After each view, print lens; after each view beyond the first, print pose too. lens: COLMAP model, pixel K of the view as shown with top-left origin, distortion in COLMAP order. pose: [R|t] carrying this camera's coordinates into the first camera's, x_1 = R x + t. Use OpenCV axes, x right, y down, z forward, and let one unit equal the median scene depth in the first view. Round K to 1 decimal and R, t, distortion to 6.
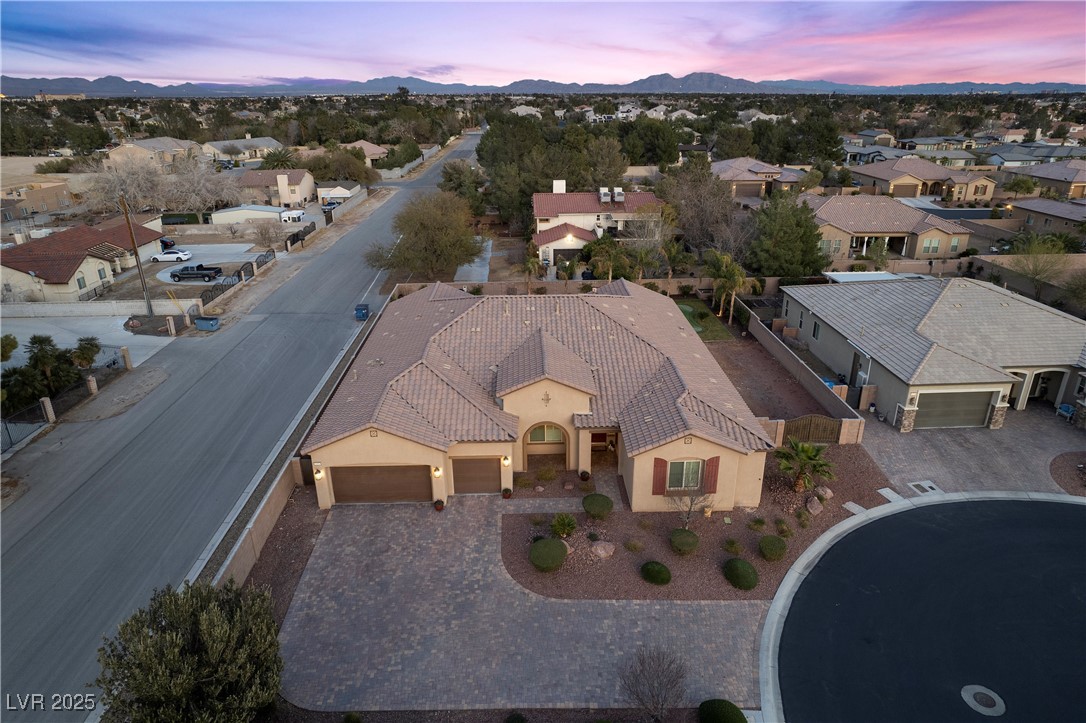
lens RADIAL K [[693.3, 0, 549.3], [0, 693.3, 375.0], [0, 0, 1]] dist [-0.085299, 0.084911]
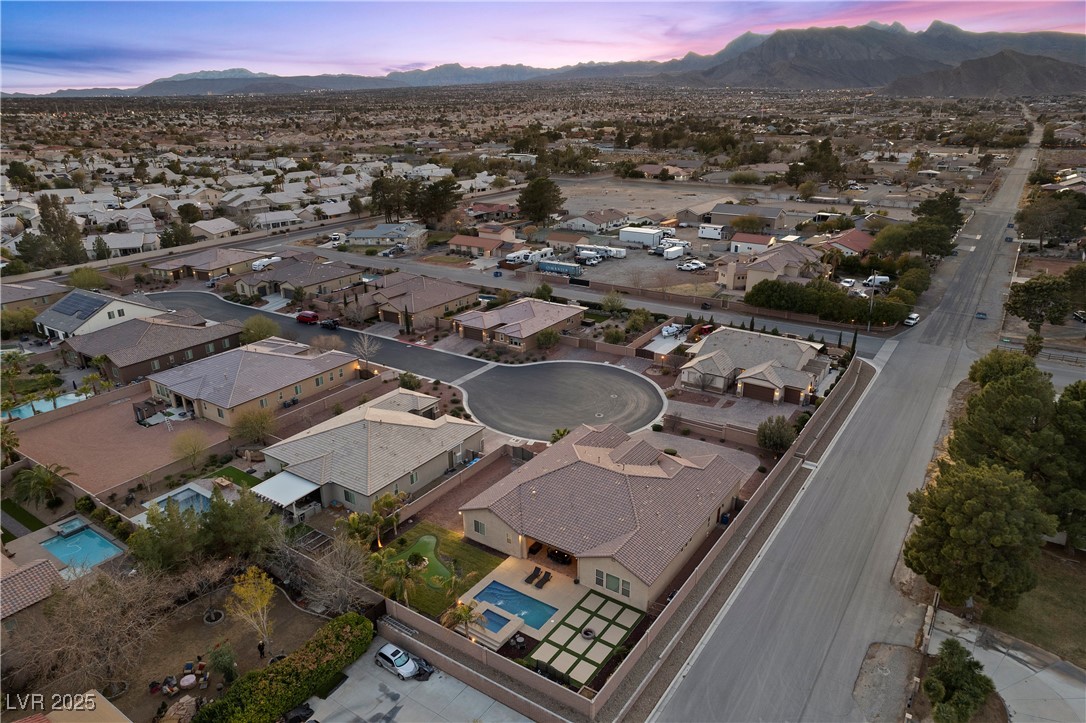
lens RADIAL K [[693.3, 0, 549.3], [0, 693.3, 375.0], [0, 0, 1]] dist [-0.085299, 0.084911]
pose [[-0.803178, -0.209325, 0.557753, -0.524918], [0.238590, 0.744848, 0.623118, -0.881446], [-0.545875, 0.633549, -0.548303, 1.198489]]
